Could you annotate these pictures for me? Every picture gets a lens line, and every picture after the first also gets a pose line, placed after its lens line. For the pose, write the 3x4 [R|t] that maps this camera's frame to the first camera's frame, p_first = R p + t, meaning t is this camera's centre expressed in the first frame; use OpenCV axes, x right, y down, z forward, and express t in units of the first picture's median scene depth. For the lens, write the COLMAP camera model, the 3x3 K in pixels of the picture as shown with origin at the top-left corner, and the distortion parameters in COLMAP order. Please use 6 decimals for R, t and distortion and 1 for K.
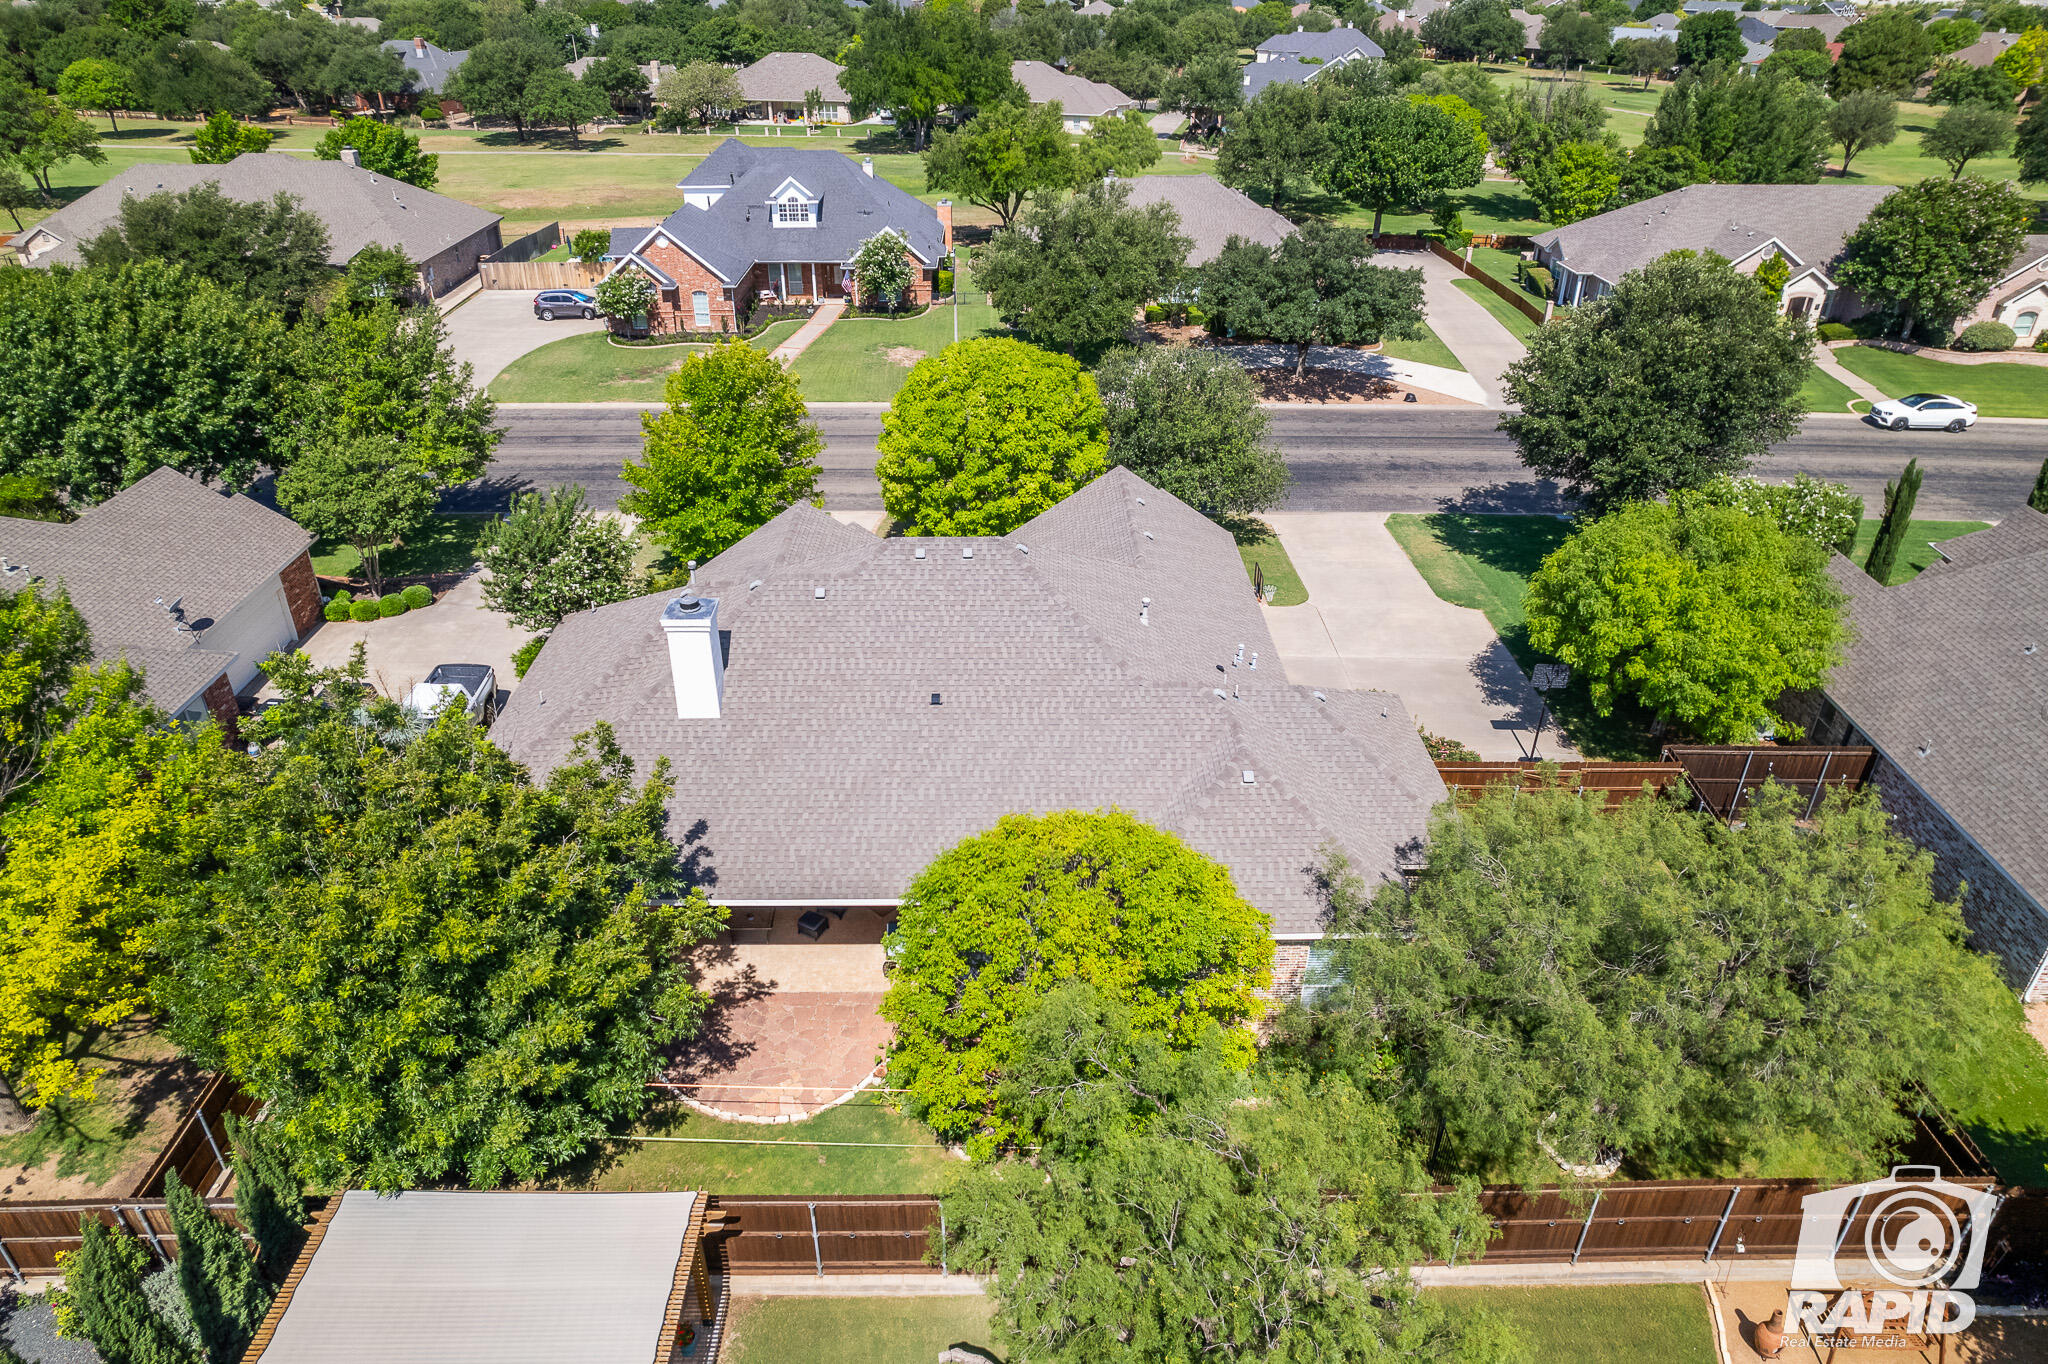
lens RADIAL K [[1320.0, 0, 1030.7], [0, 1320.0, 683.6], [0, 0, 1]] dist [-0.067006, 0.068965]
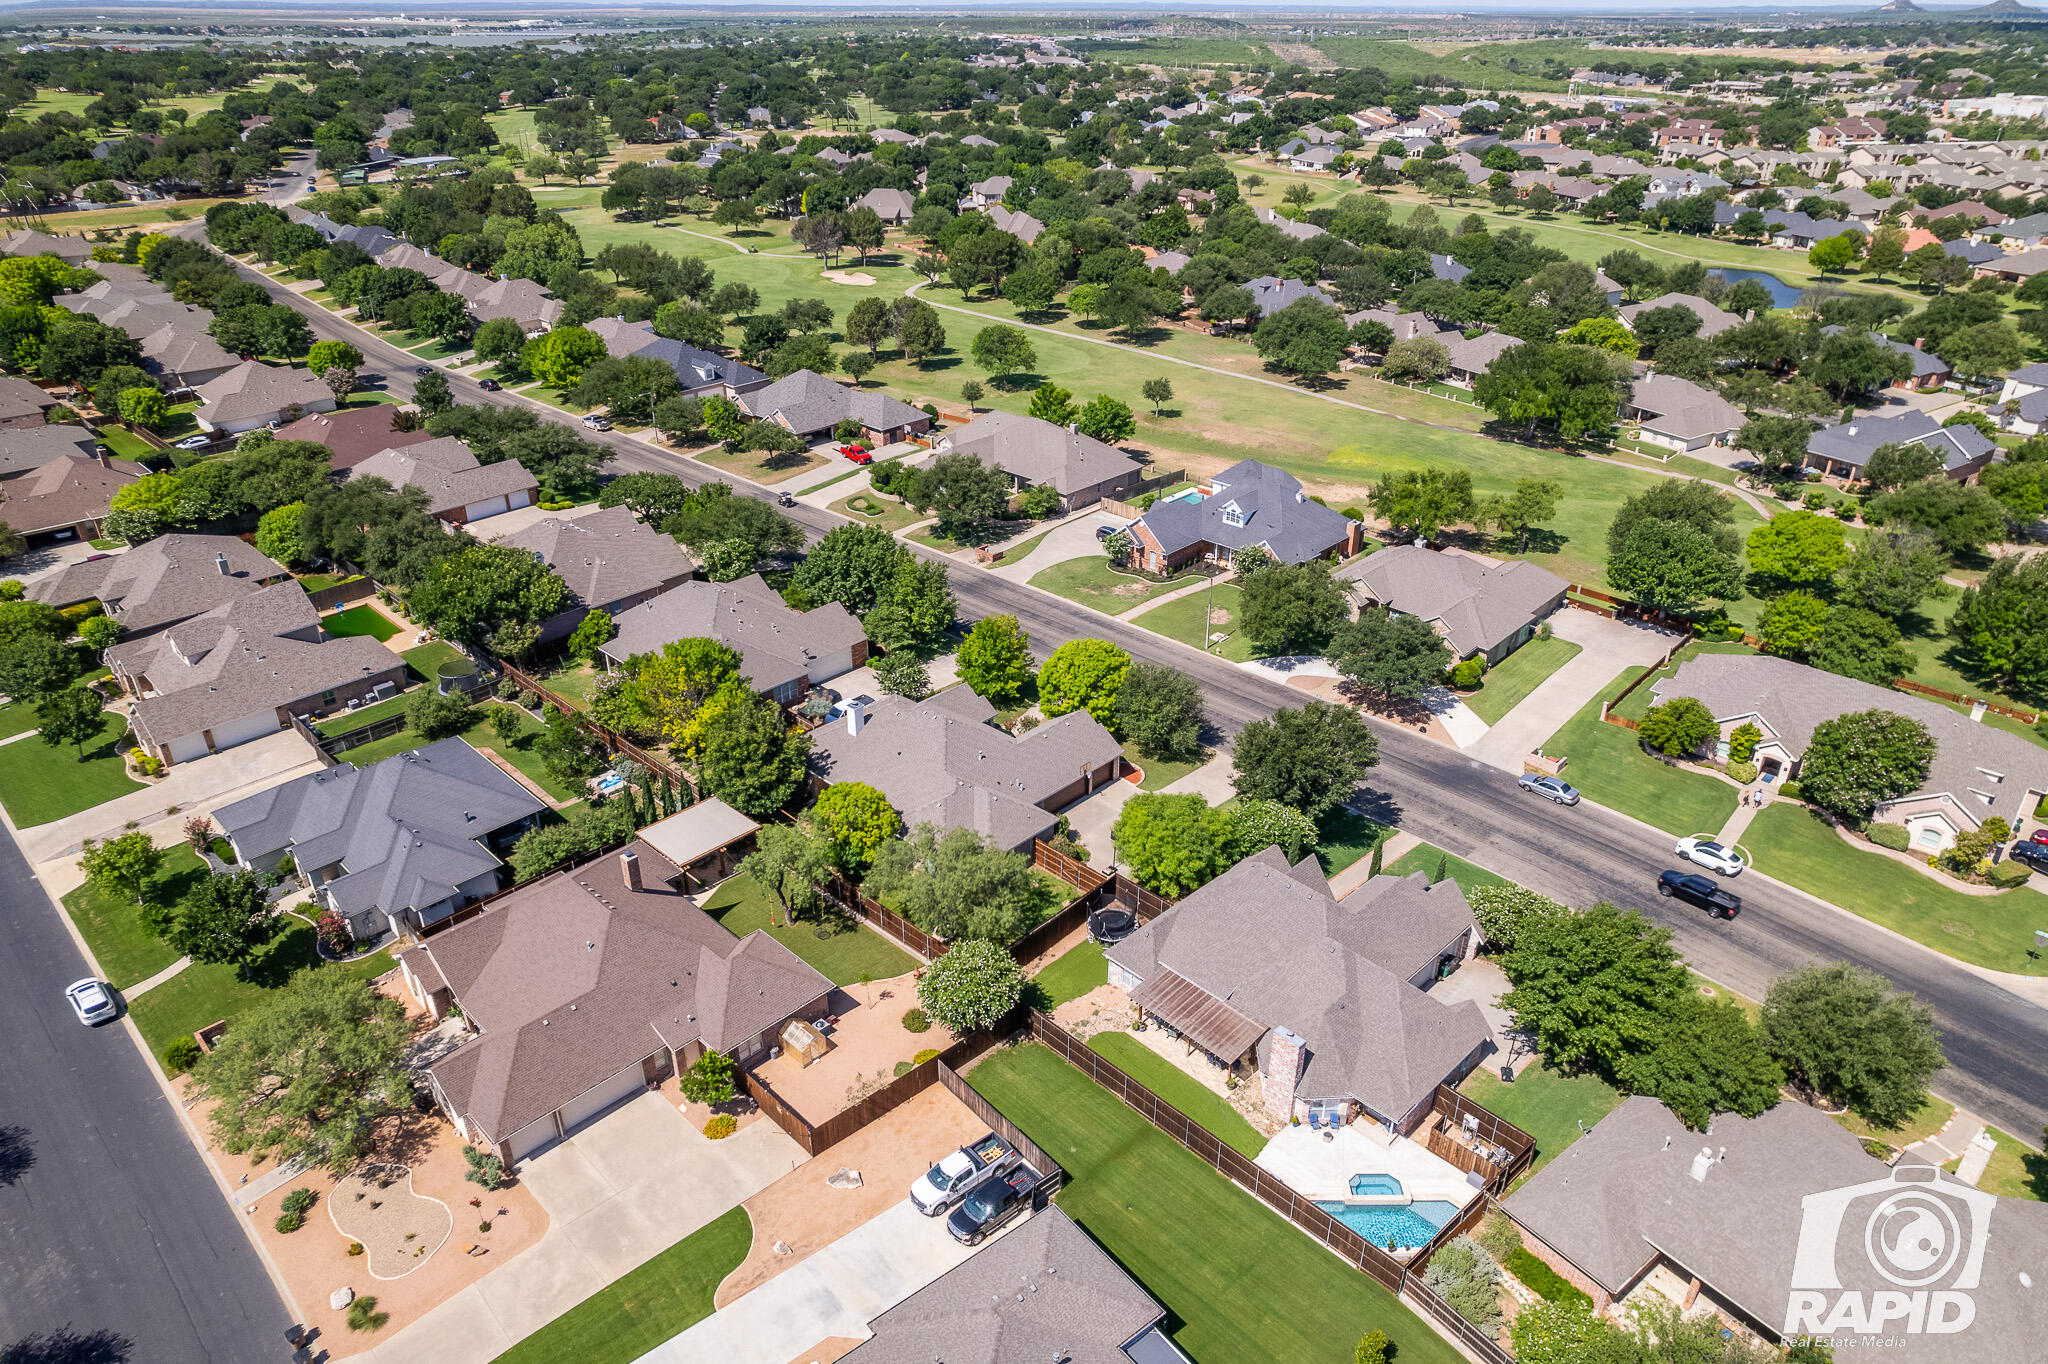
lens RADIAL K [[1323.8, 0, 1024.0], [0, 1323.8, 682.0], [0, 0, 1]] dist [-0.019244, -0.000260]
pose [[0.716081, 0.318887, -0.620918, 0.866798], [-0.343192, 0.935445, 0.084629, -0.219220], [0.607822, 0.152493, 0.779294, -0.587598]]
